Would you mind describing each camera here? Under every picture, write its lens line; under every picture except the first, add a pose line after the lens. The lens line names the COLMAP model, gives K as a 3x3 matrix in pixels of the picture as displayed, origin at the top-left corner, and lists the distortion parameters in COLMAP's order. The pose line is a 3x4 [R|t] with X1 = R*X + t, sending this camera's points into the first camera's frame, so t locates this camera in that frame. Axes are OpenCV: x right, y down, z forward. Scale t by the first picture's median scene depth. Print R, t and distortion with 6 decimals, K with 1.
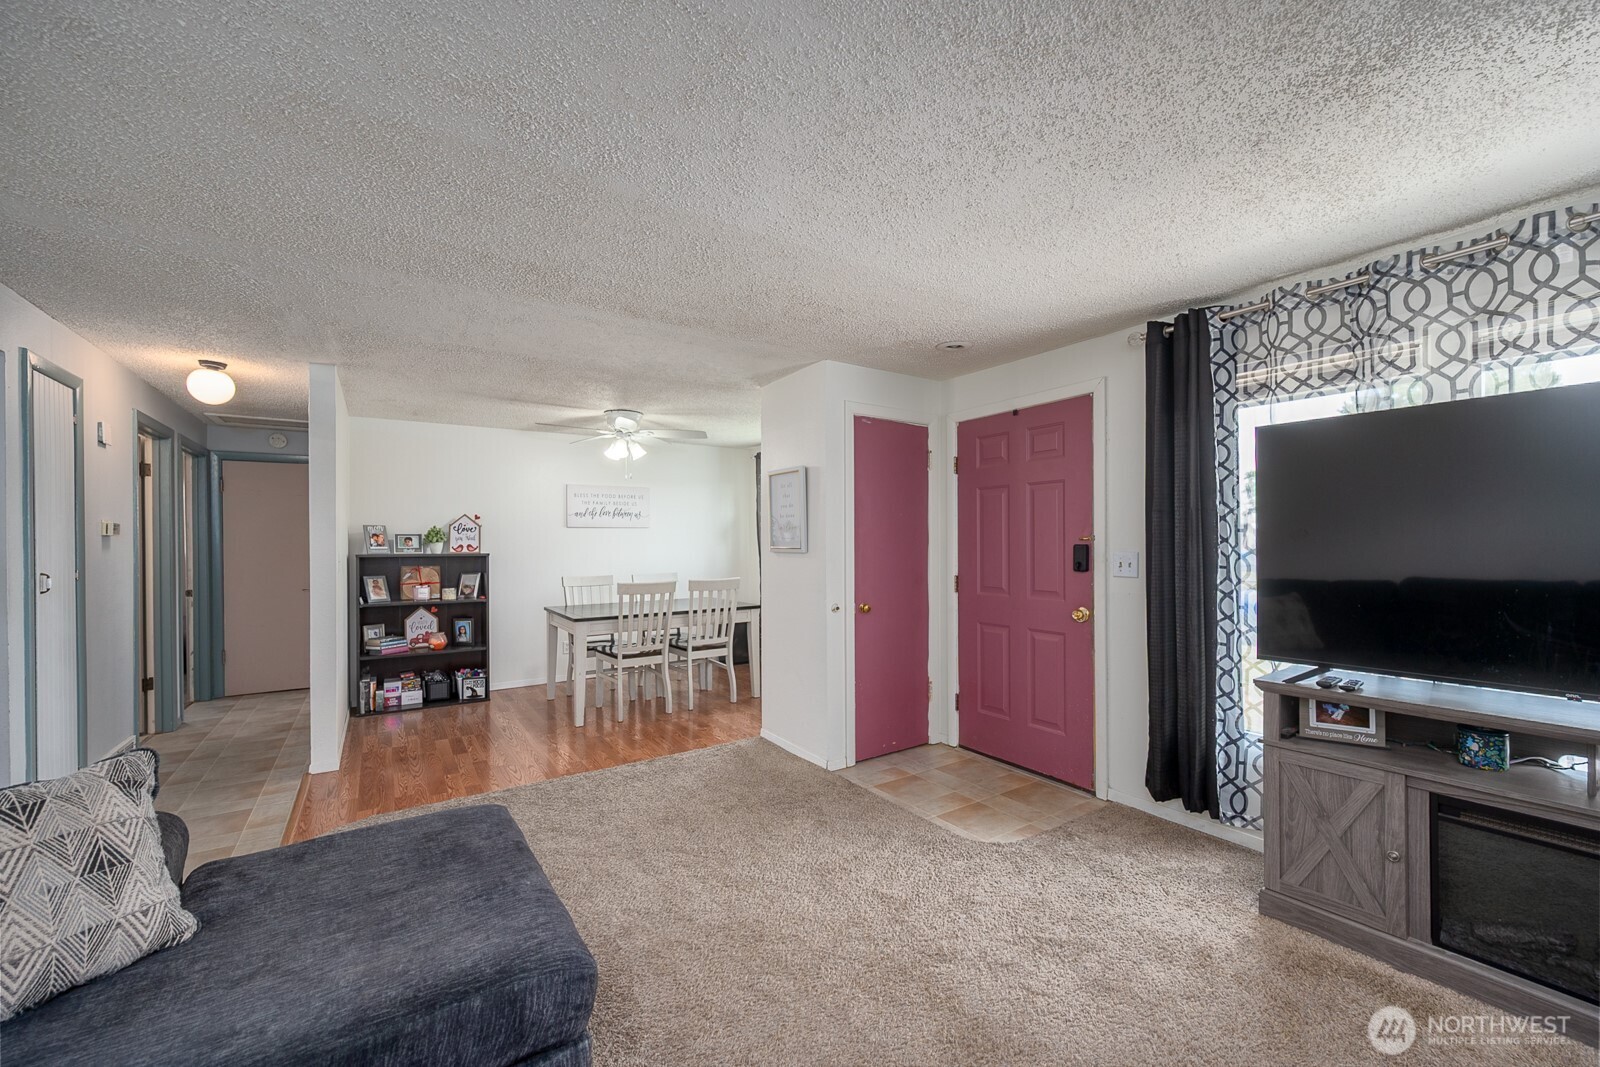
lens RADIAL K [[624.6, 0, 795.4], [0, 624.6, 540.6], [0, 0, 1]] dist [-0.000877, -0.000154]
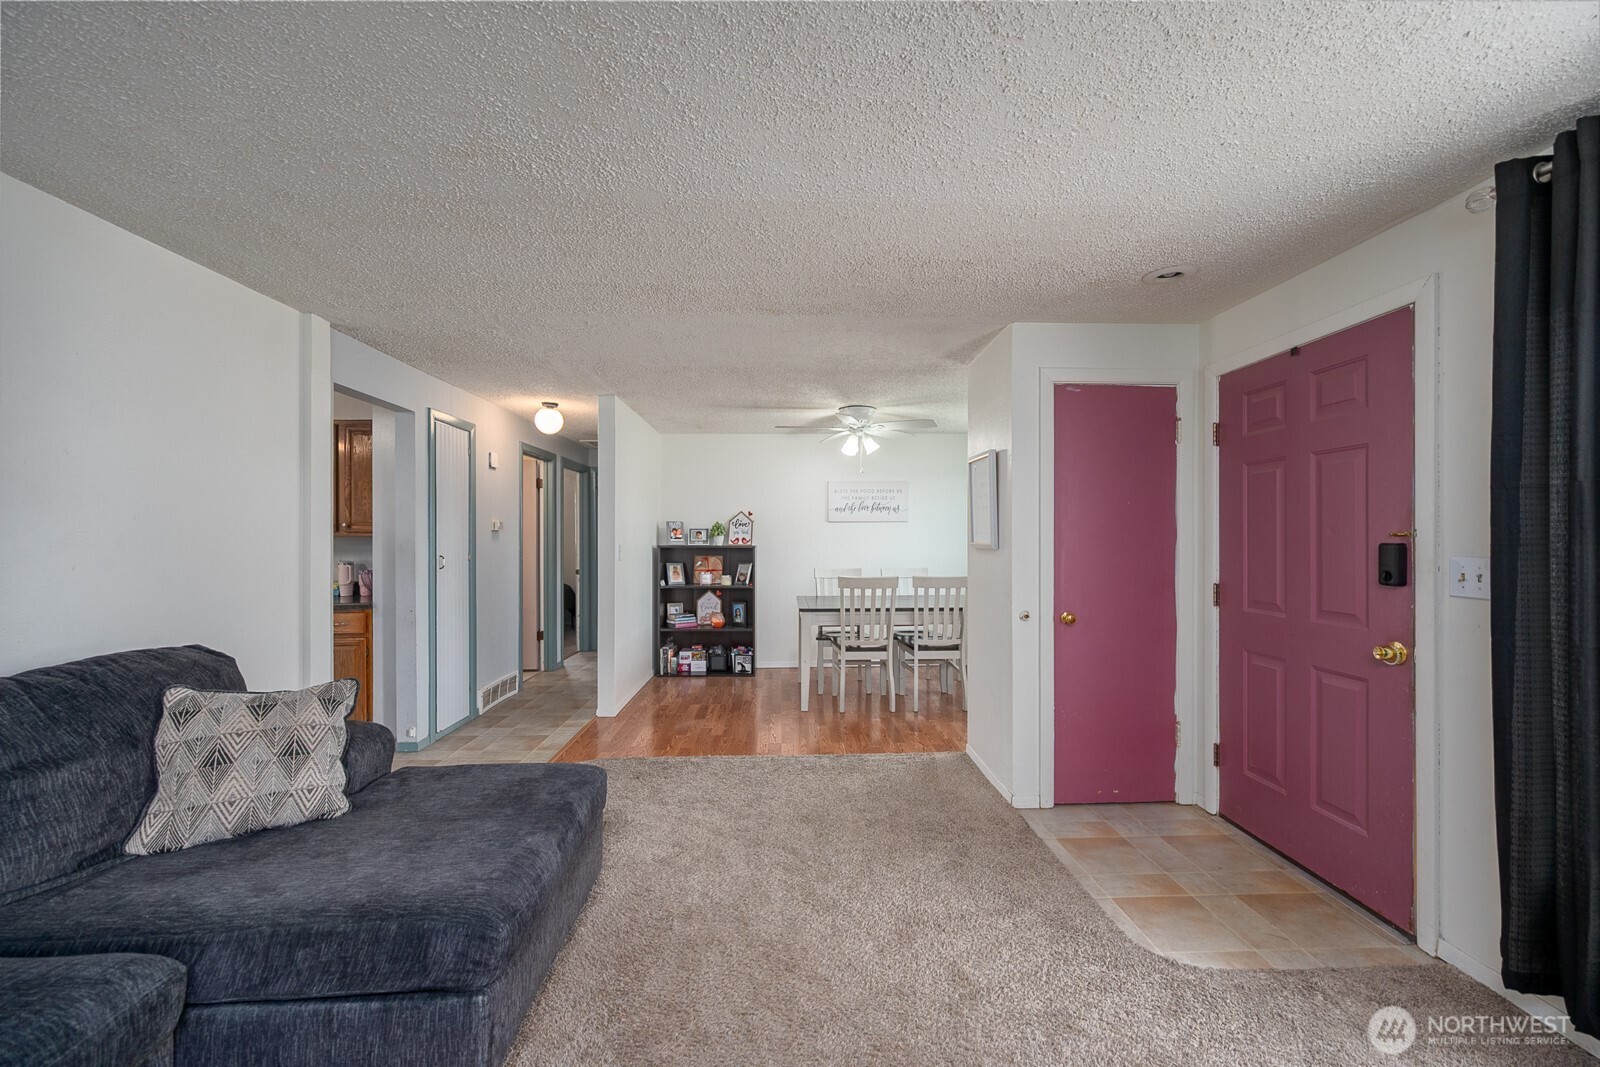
lens RADIAL K [[622.6, 0, 802.2], [0, 622.6, 534.6], [0, 0, 1]] dist [-0.001904, -0.000314]
pose [[0.853888, 0.002952, -0.520448, 0.211757], [-0.002557, 0.999996, 0.001477, -0.001841], [0.520450, 0.000069, 0.853892, 0.110423]]
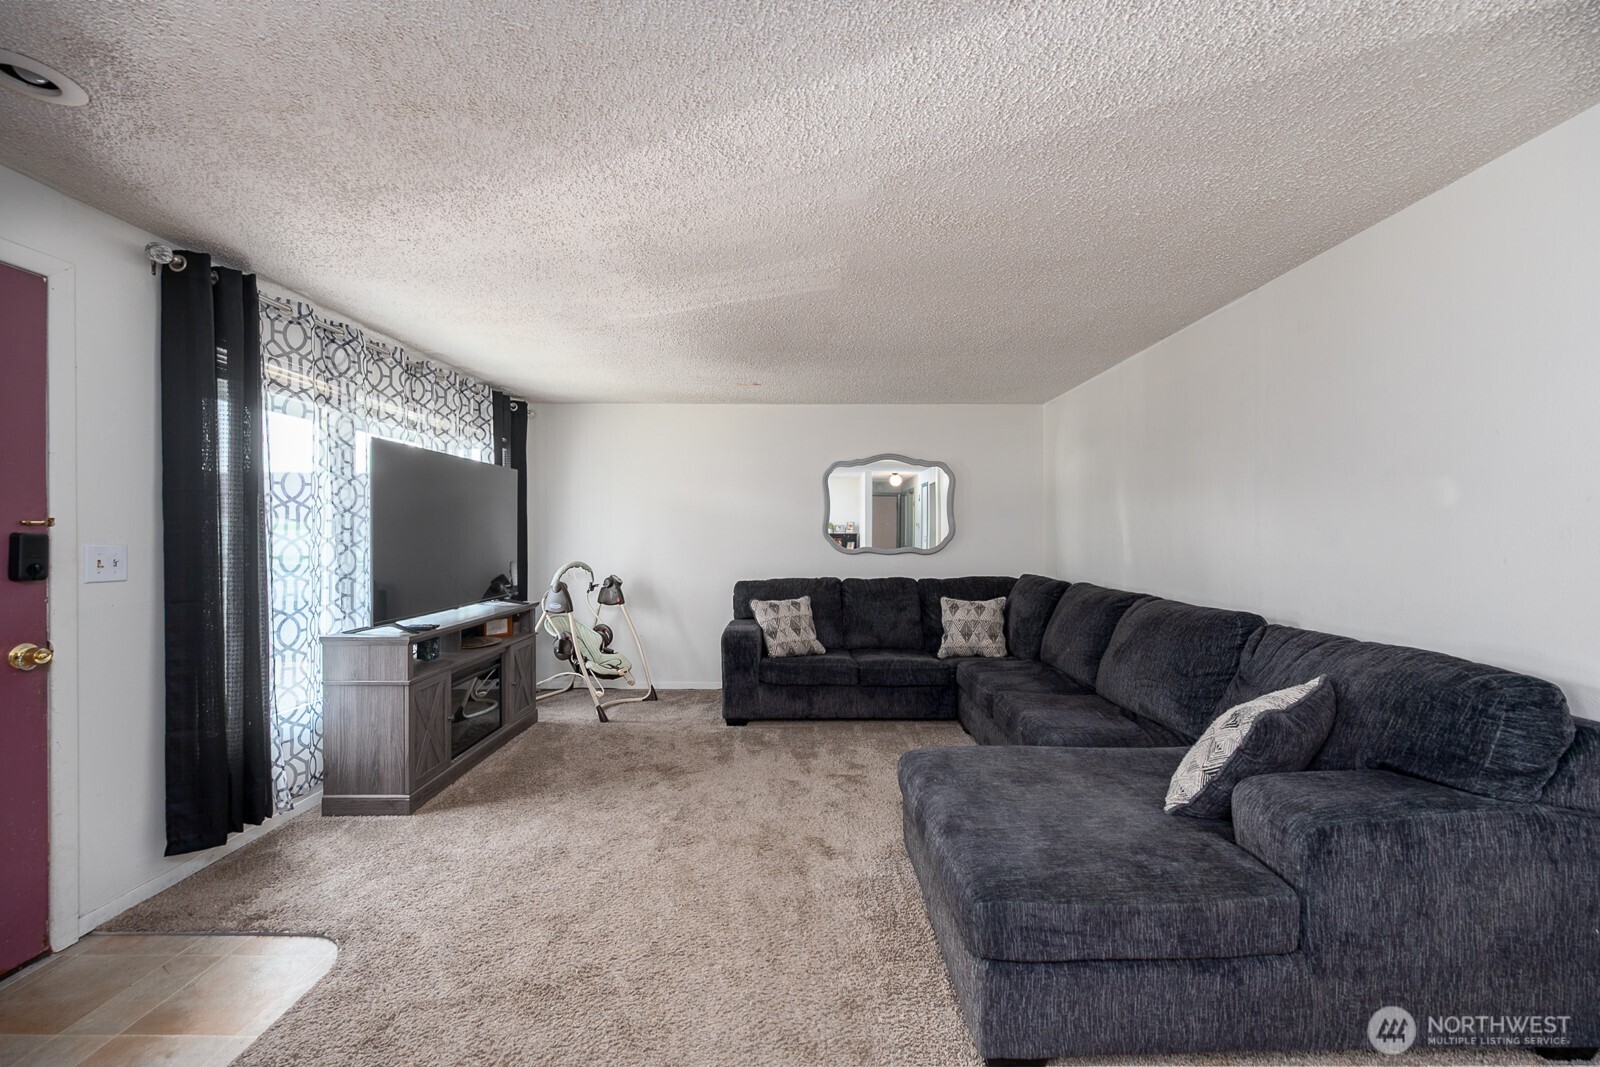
lens RADIAL K [[624.6, 0, 795.4], [0, 624.6, 540.6], [0, 0, 1]] dist [-0.000877, -0.000154]
pose [[-0.837886, -0.005901, 0.545813, -0.335761], [-0.000640, 0.999951, 0.009828, 0.005210], [-0.545844, 0.007886, -0.837849, 0.849013]]
